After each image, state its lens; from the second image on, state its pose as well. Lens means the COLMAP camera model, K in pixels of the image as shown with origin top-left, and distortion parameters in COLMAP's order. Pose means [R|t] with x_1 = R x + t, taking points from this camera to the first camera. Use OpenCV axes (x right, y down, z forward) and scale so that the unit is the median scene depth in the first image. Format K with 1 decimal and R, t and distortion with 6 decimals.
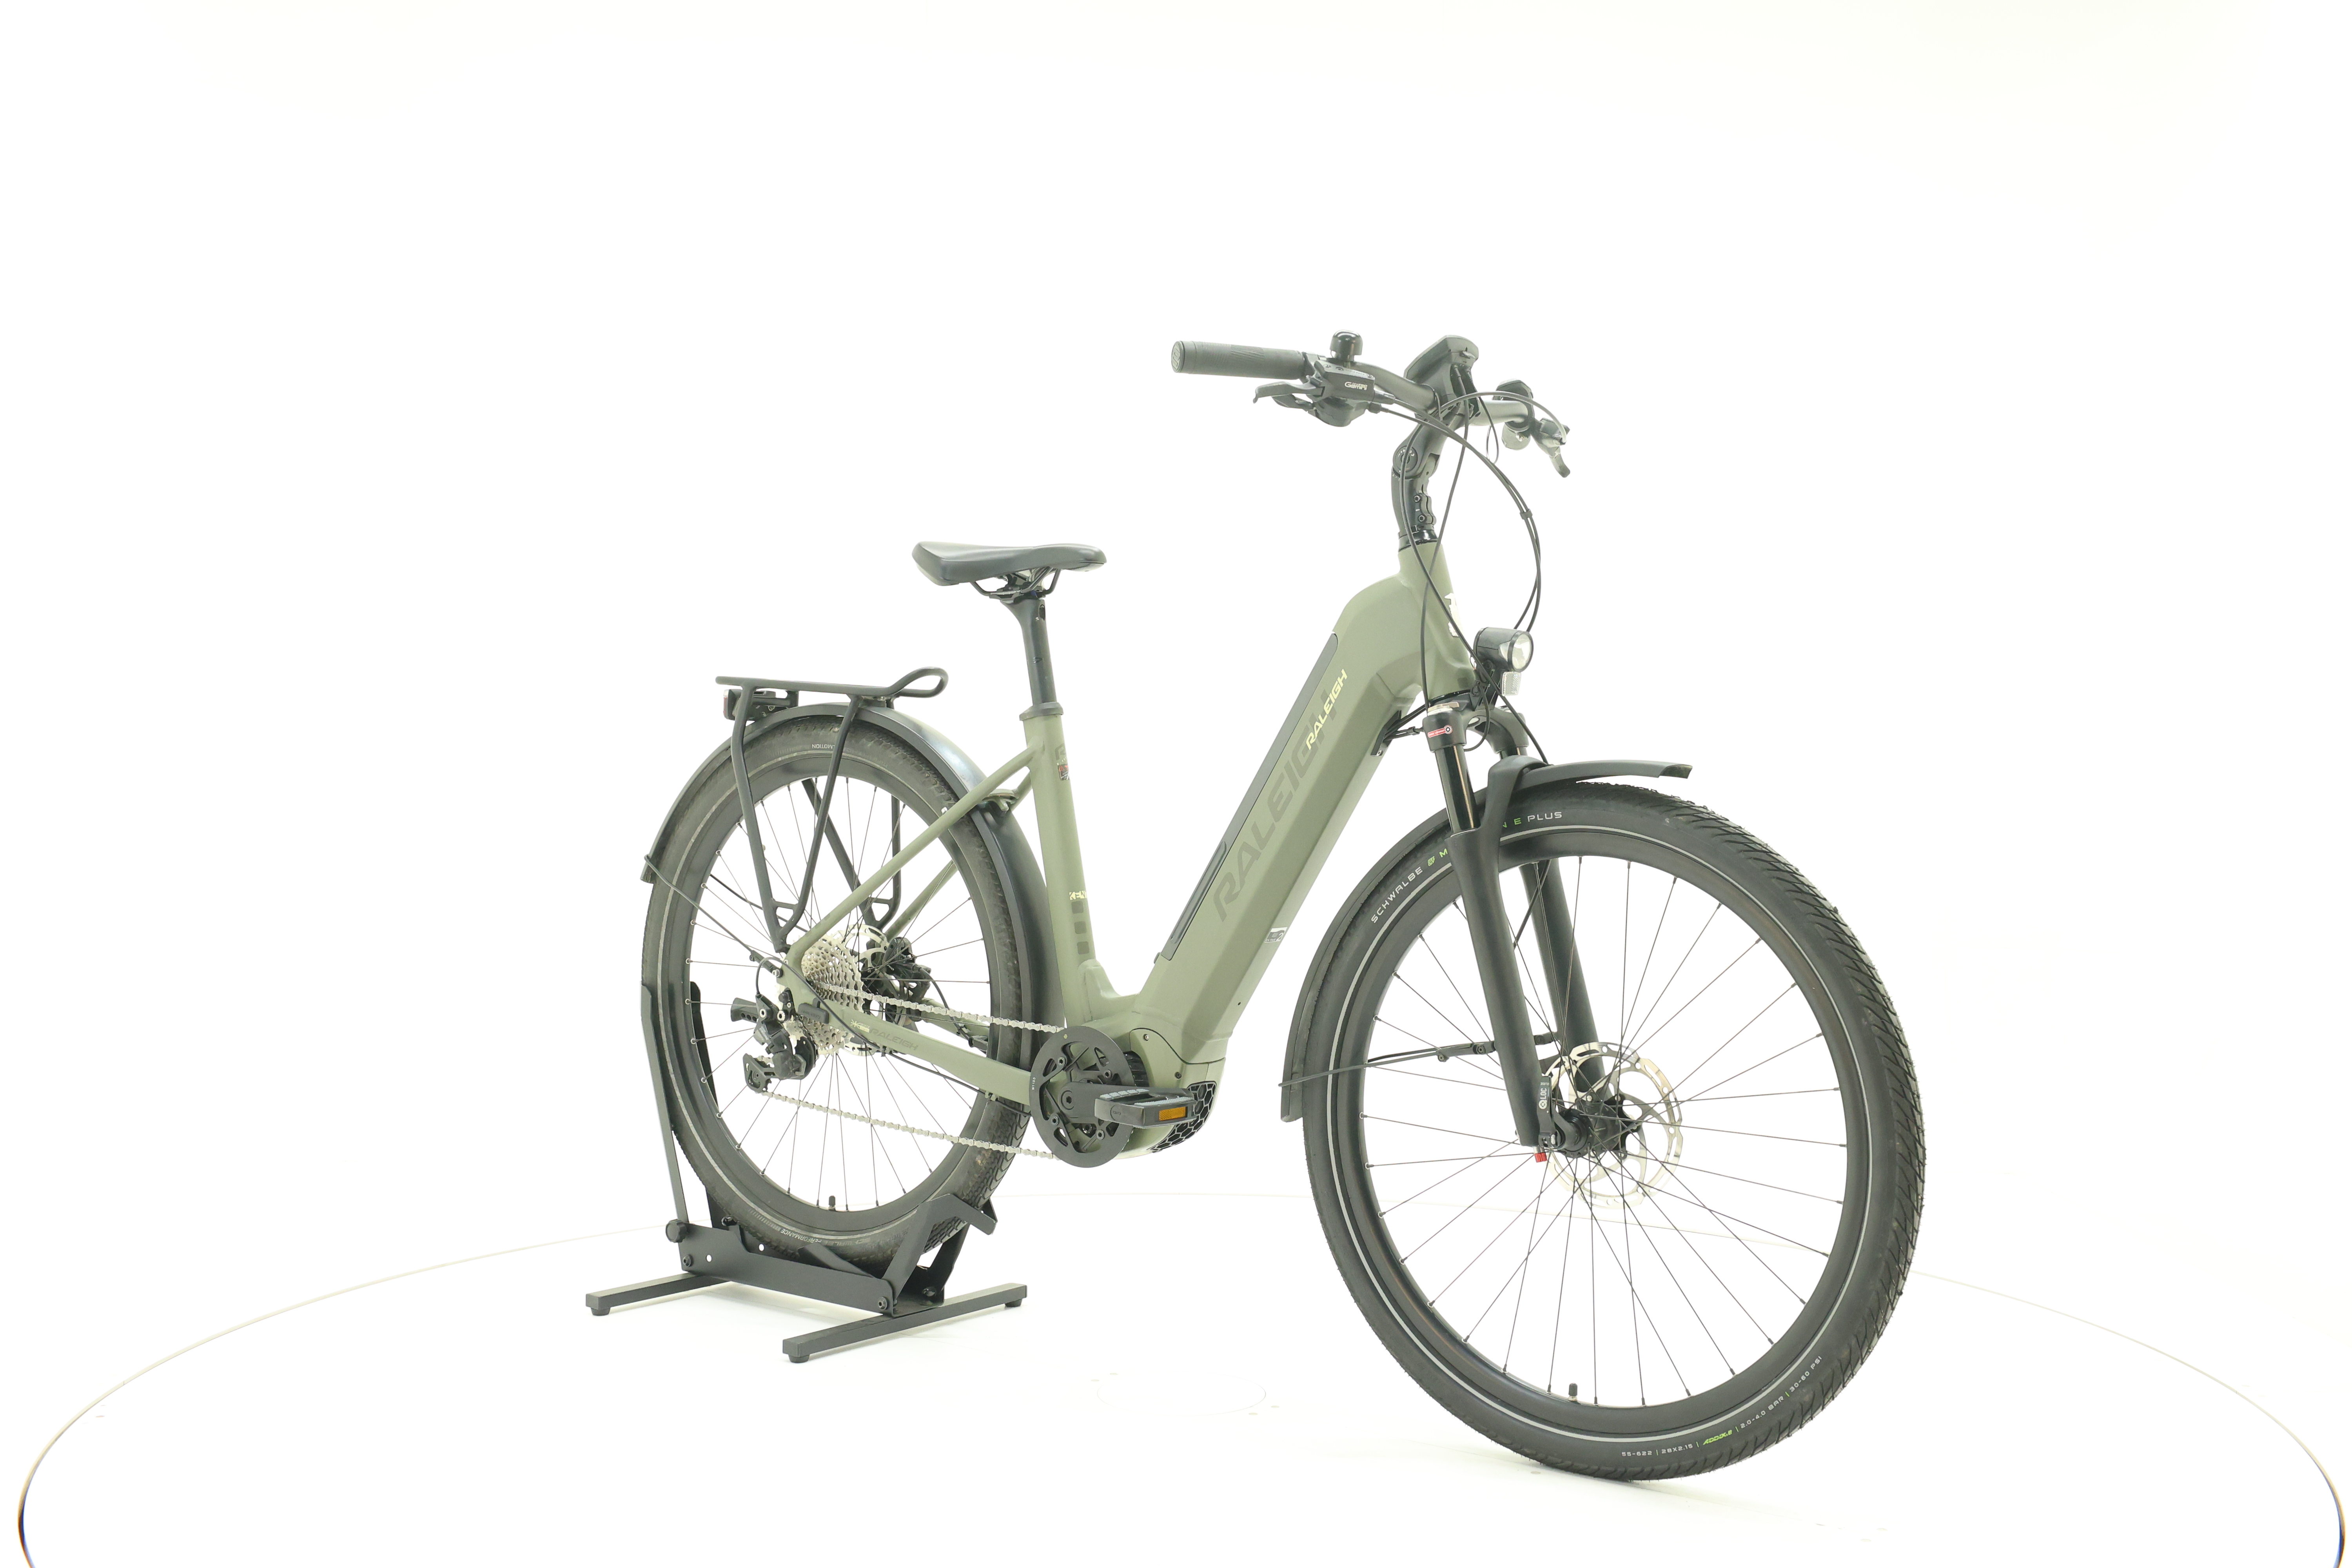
lens RADIAL K [[2506.8, 0, 1172.8], [0, 2506.8, 775.0], [0, 0, 1]] dist [-0.011713, 0.000000]
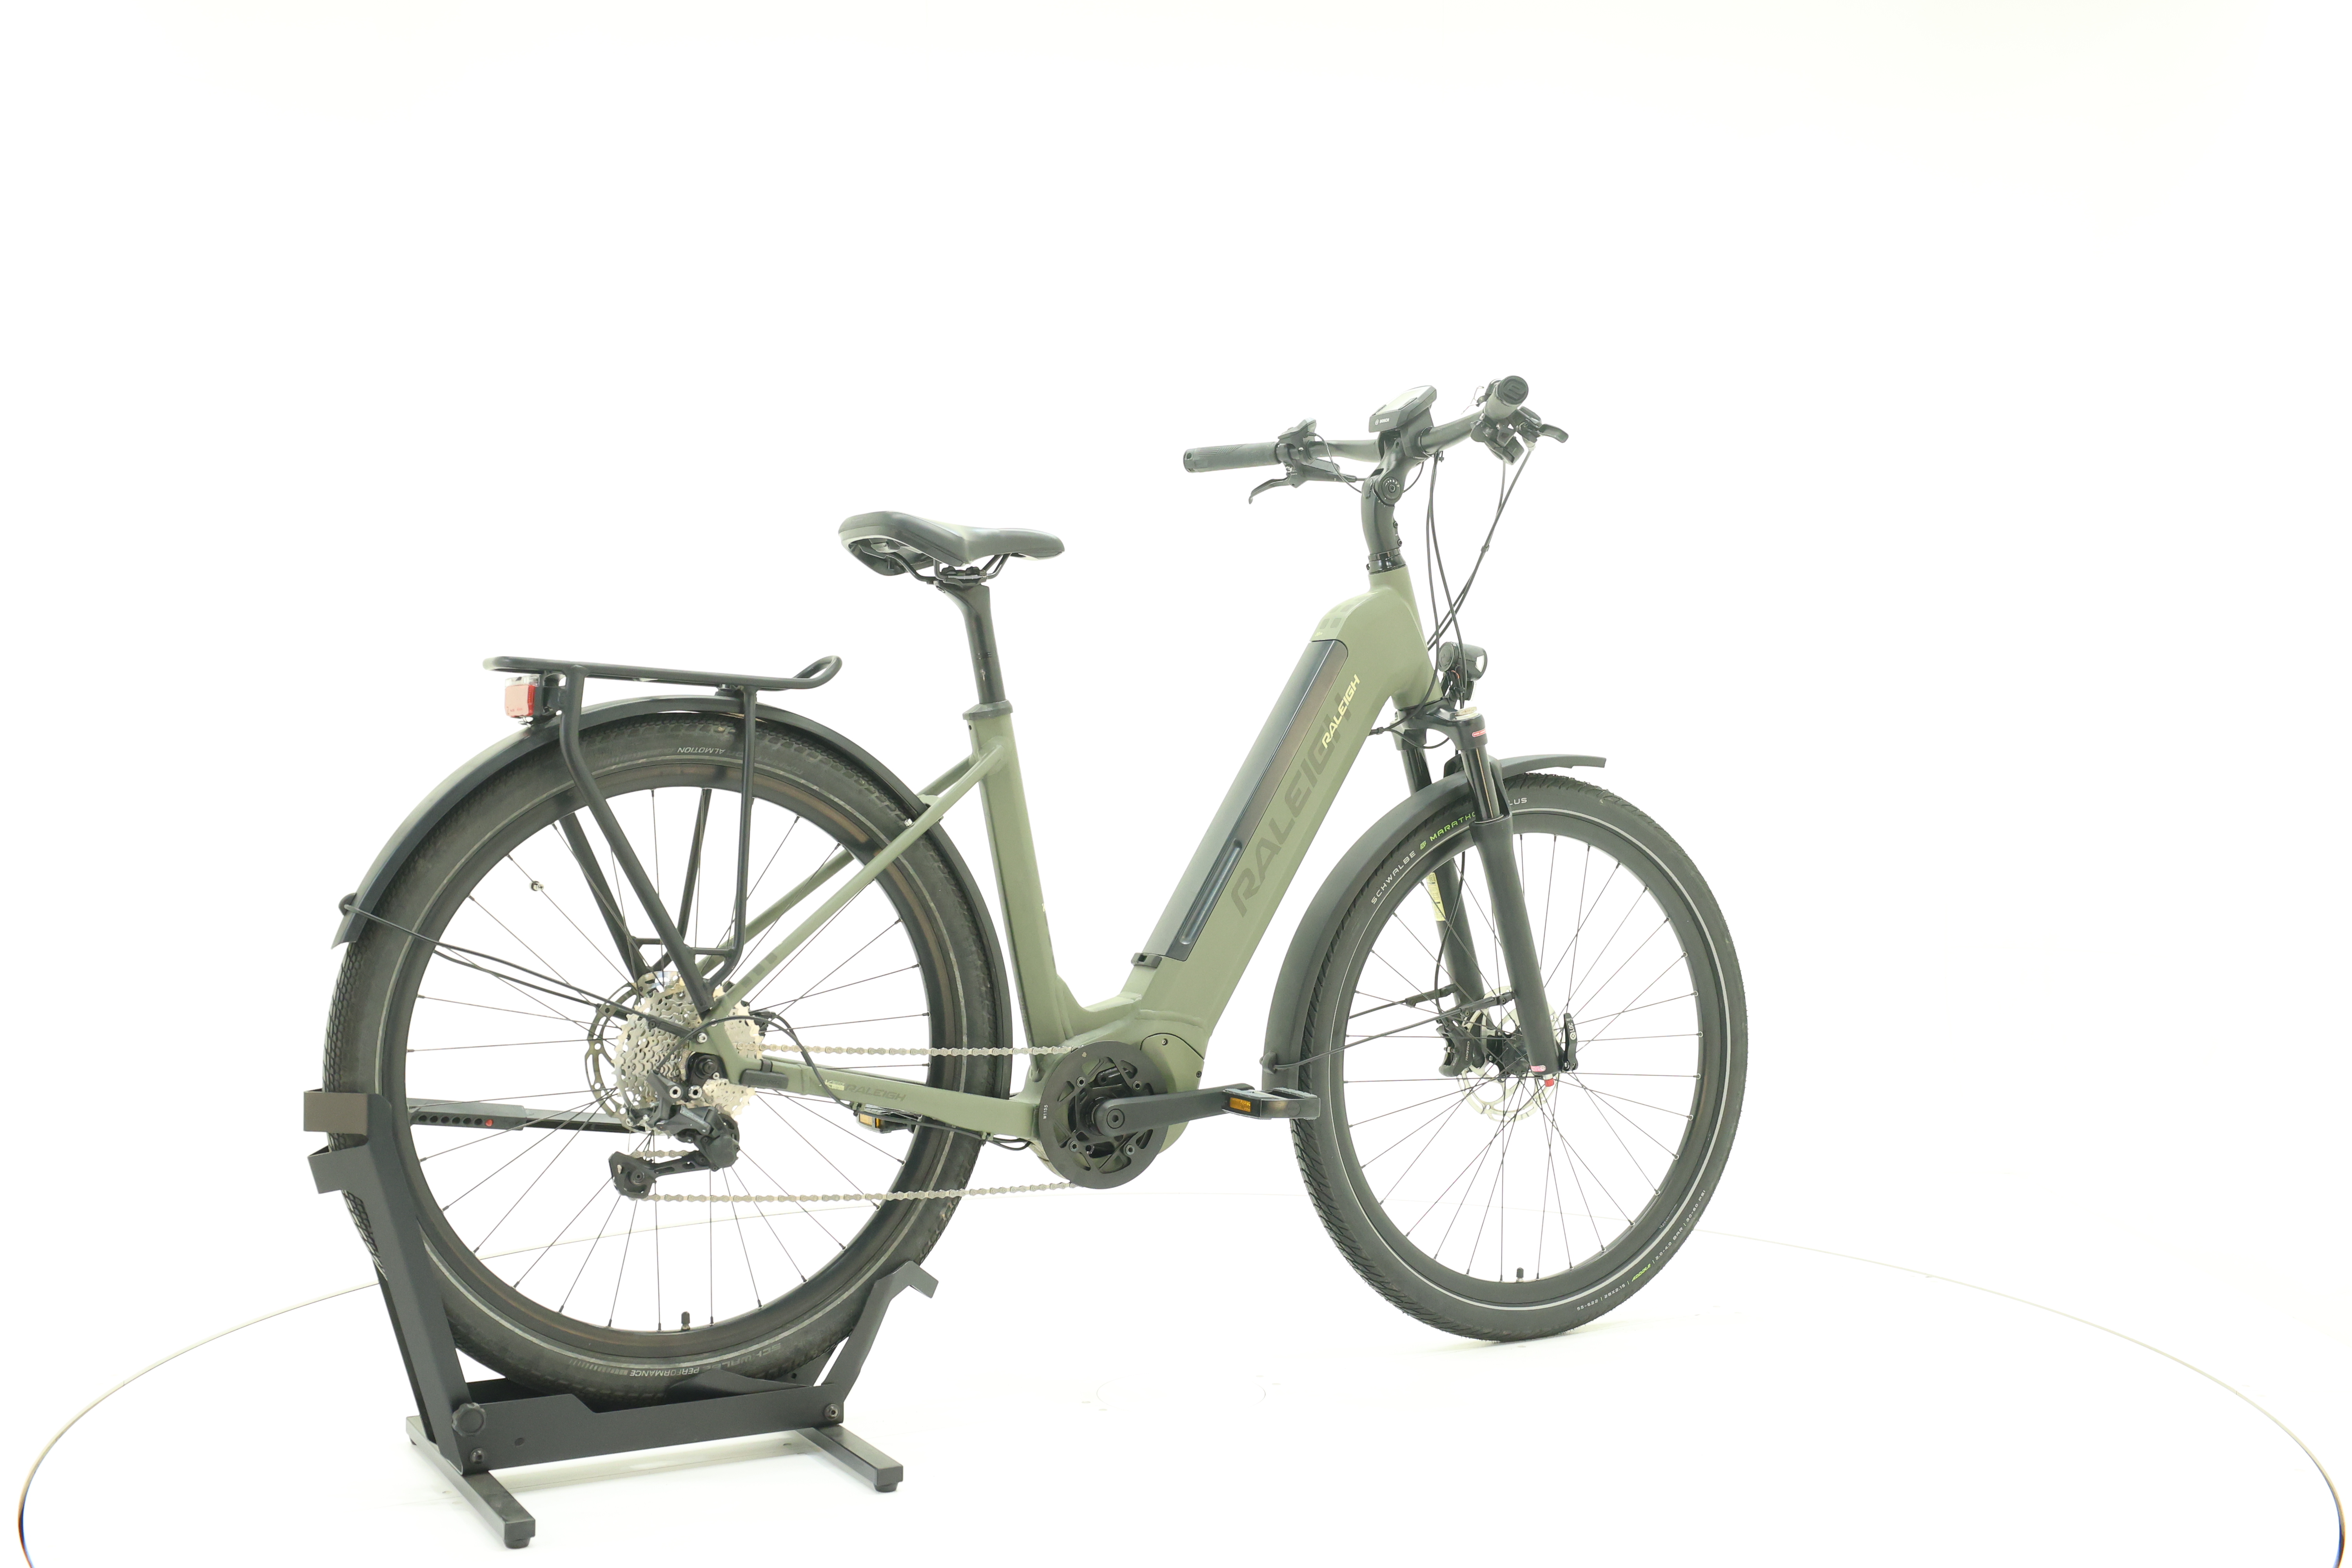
lens RADIAL K [[2506.8, 0, 1174.0], [0, 2506.8, 788.2], [0, 0, 1]] dist [-0.011713, 0.000000]
pose [[0.375551, -0.022440, 0.926530, -0.954718], [0.015096, 0.999722, 0.018094, -0.013259], [-0.926679, 0.007191, 0.375786, 0.649558]]
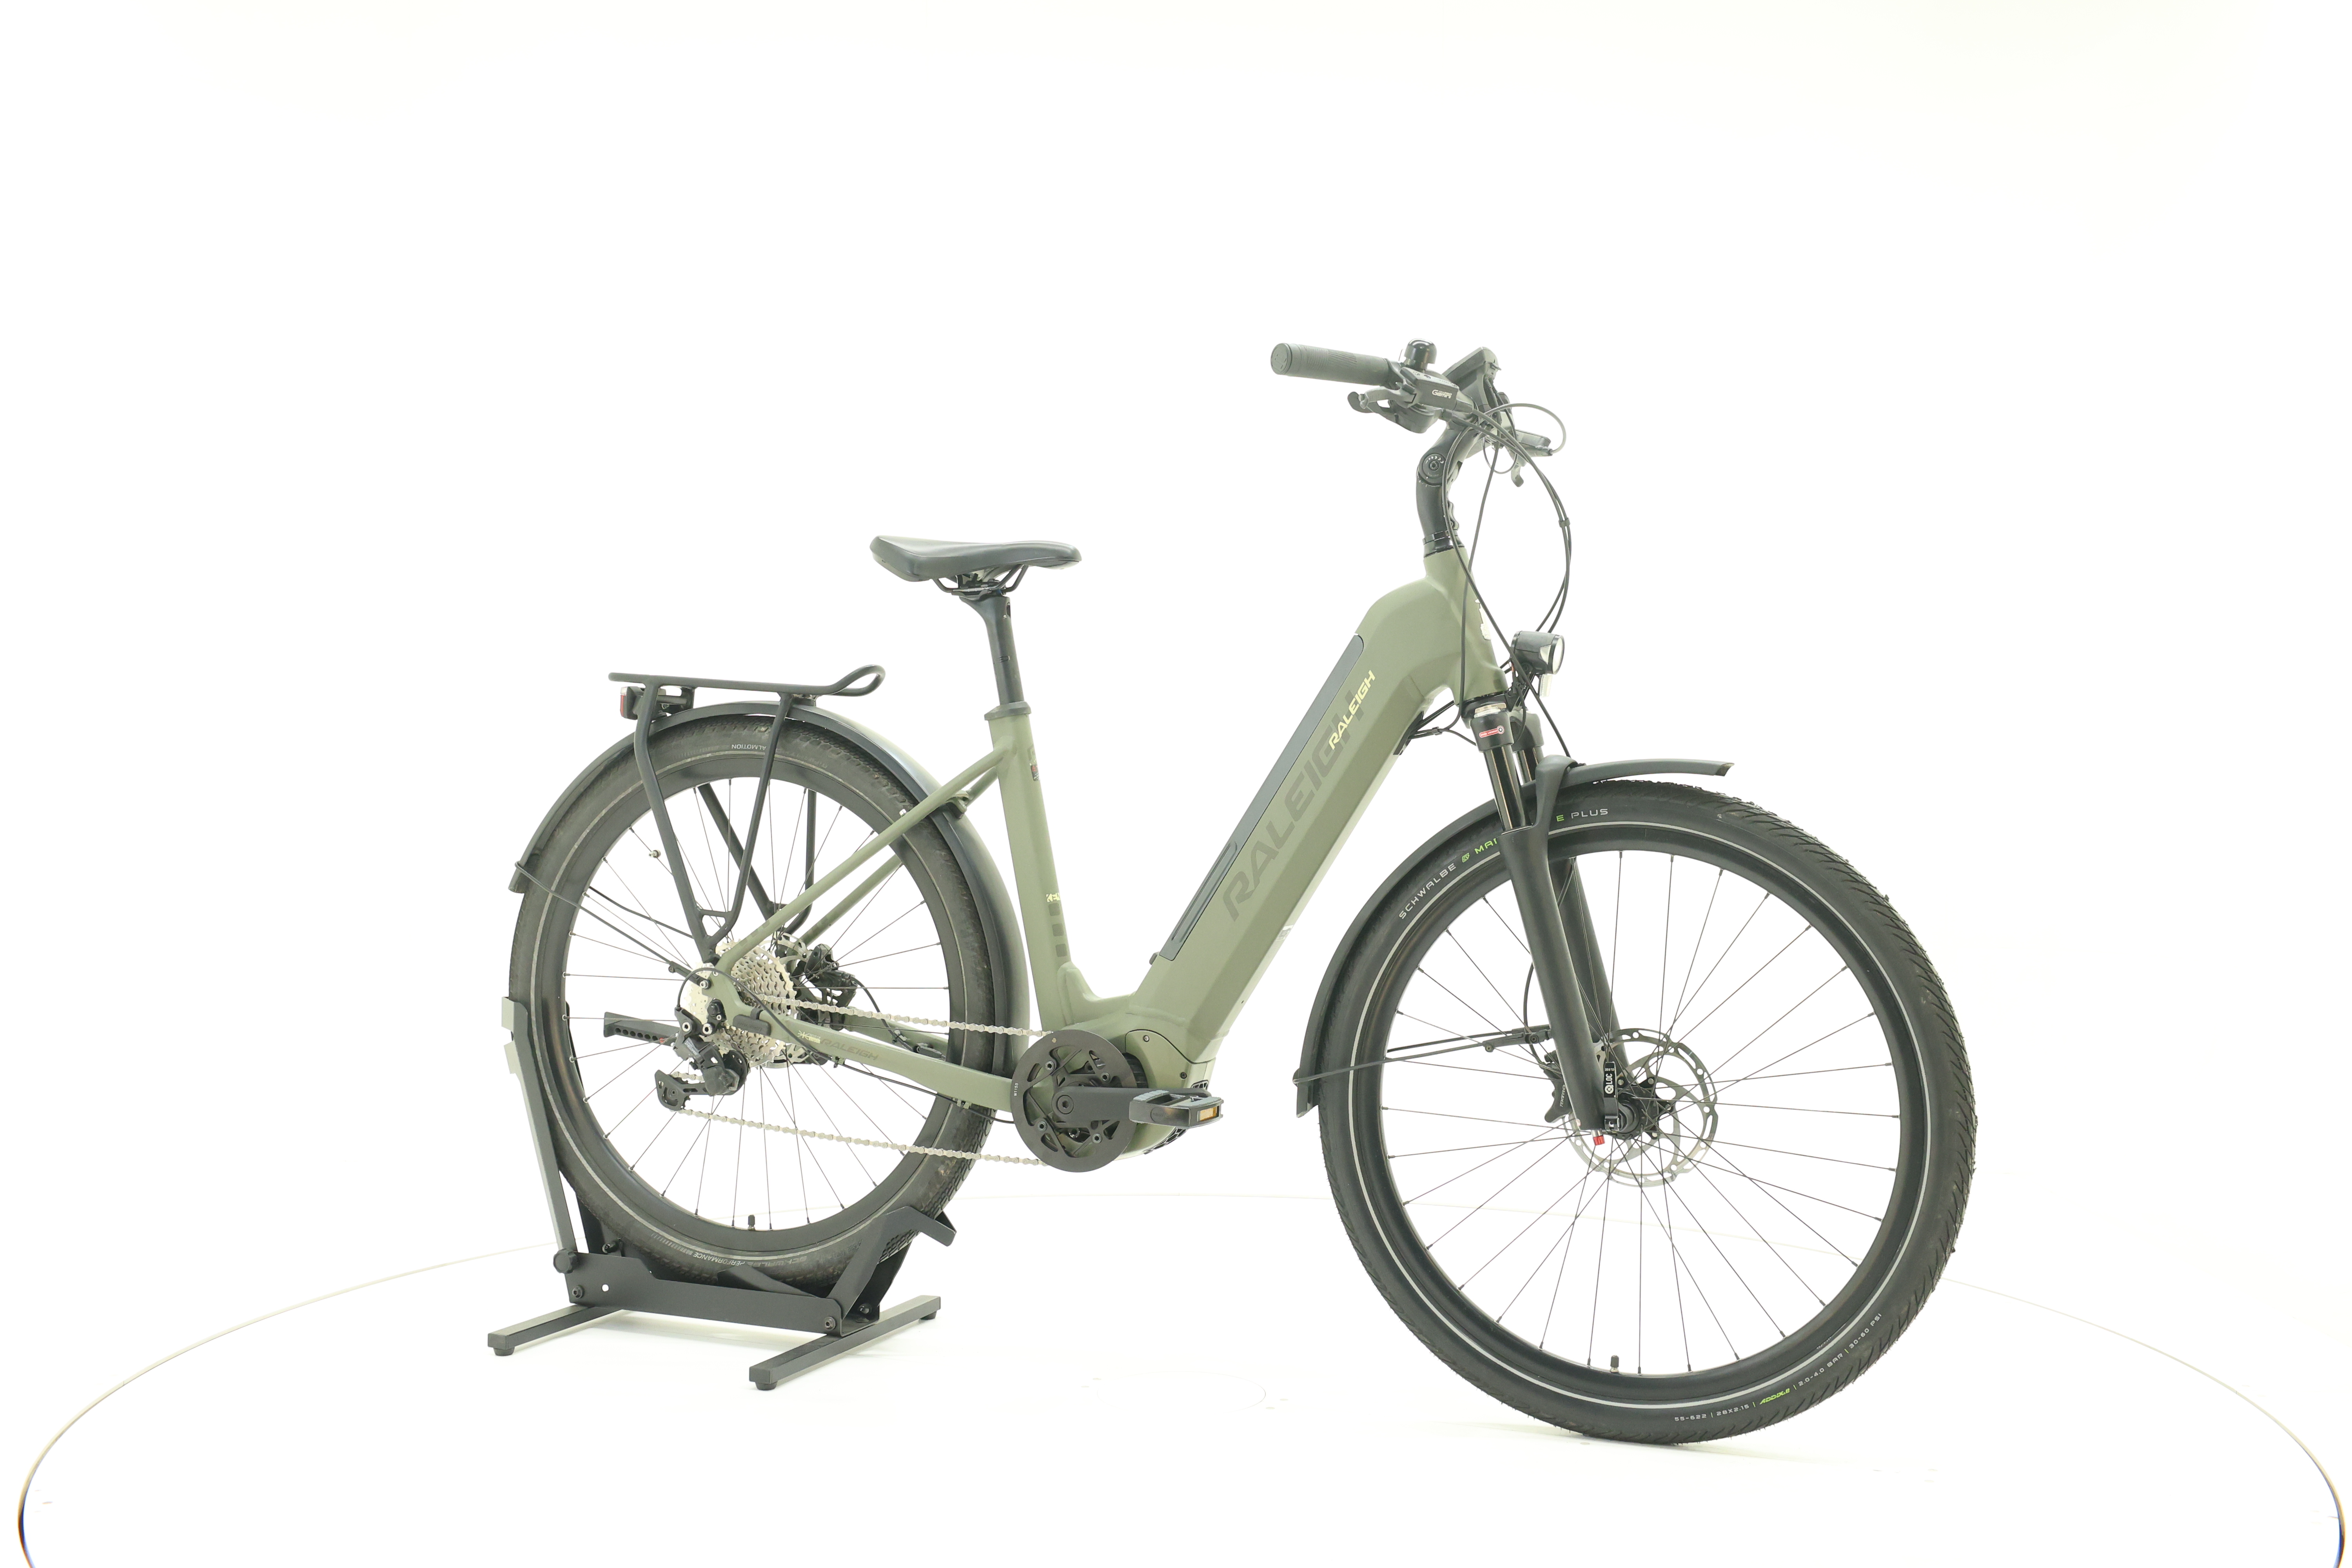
lens RADIAL K [[2506.8, 0, 1167.0], [0, 2506.8, 776.2], [0, 0, 1]] dist [-0.011713, 0.000000]
pose [[0.965269, -0.004888, 0.261213, -0.272330], [0.004605, 0.999988, 0.001697, -0.001300], [-0.261218, -0.000435, 0.965280, 0.037707]]
